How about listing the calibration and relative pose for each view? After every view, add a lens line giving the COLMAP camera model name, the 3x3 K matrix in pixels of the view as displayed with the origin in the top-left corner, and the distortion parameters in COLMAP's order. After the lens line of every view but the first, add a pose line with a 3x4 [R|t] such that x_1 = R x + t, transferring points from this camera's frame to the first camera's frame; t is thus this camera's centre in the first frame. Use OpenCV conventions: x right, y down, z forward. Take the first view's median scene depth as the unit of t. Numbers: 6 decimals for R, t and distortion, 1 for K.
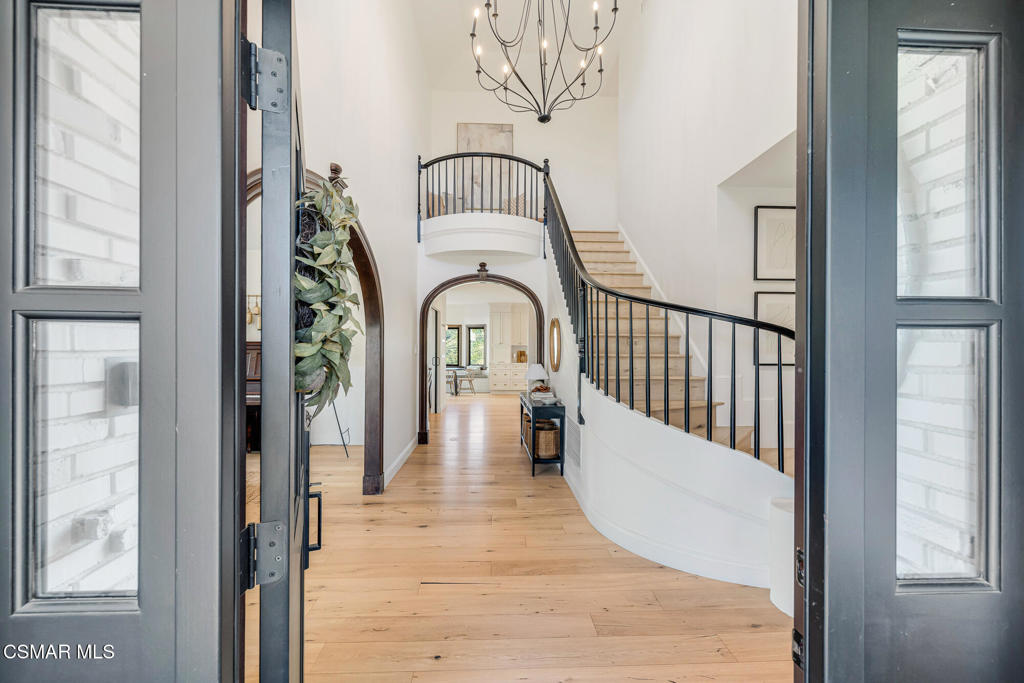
lens RADIAL K [[431.9, 0, 510.1], [0, 431.9, 346.4], [0, 0, 1]] dist [0.001988, -0.000348]
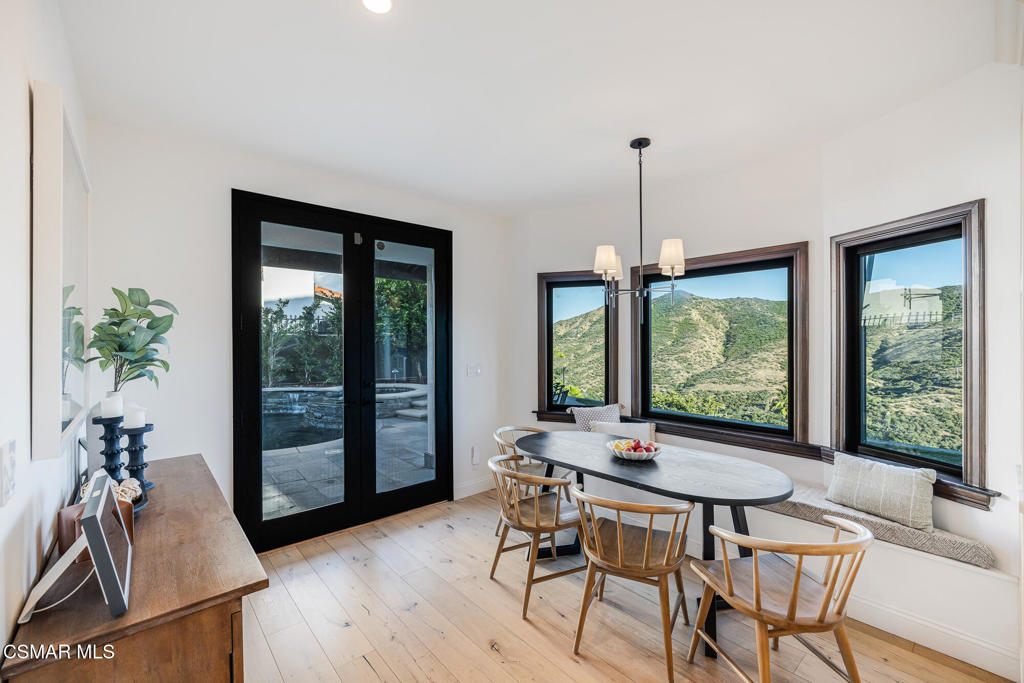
lens RADIAL K [[428.0, 0, 511.8], [0, 428.0, 344.1], [0, 0, 1]] dist [-0.000478, -0.000053]
pose [[0.616863, -0.000236, -0.787070, -0.105372], [0.008536, 0.999943, 0.006390, -0.010900], [0.787024, -0.010660, 0.616830, 2.043670]]
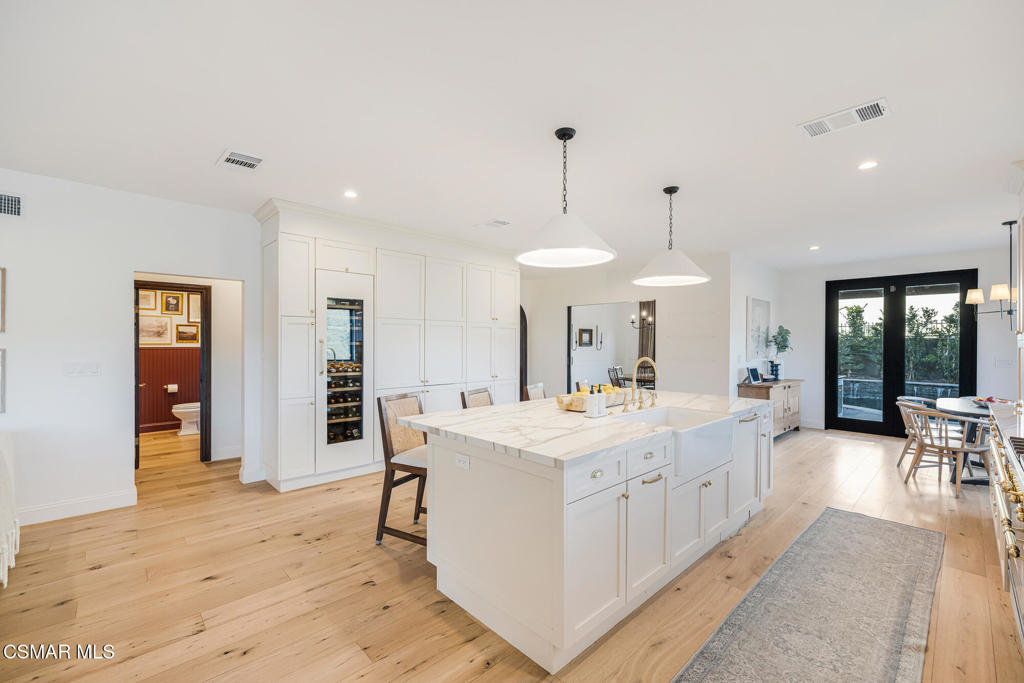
lens RADIAL K [[429.3, 0, 511.0], [0, 429.3, 343.0], [0, 0, 1]] dist [0.001518, 0.000101]
pose [[-0.757596, -0.006731, -0.652689, 0.935190], [-0.004616, 0.999977, -0.004954, 0.003183], [0.652707, -0.000741, -0.757610, 2.495157]]
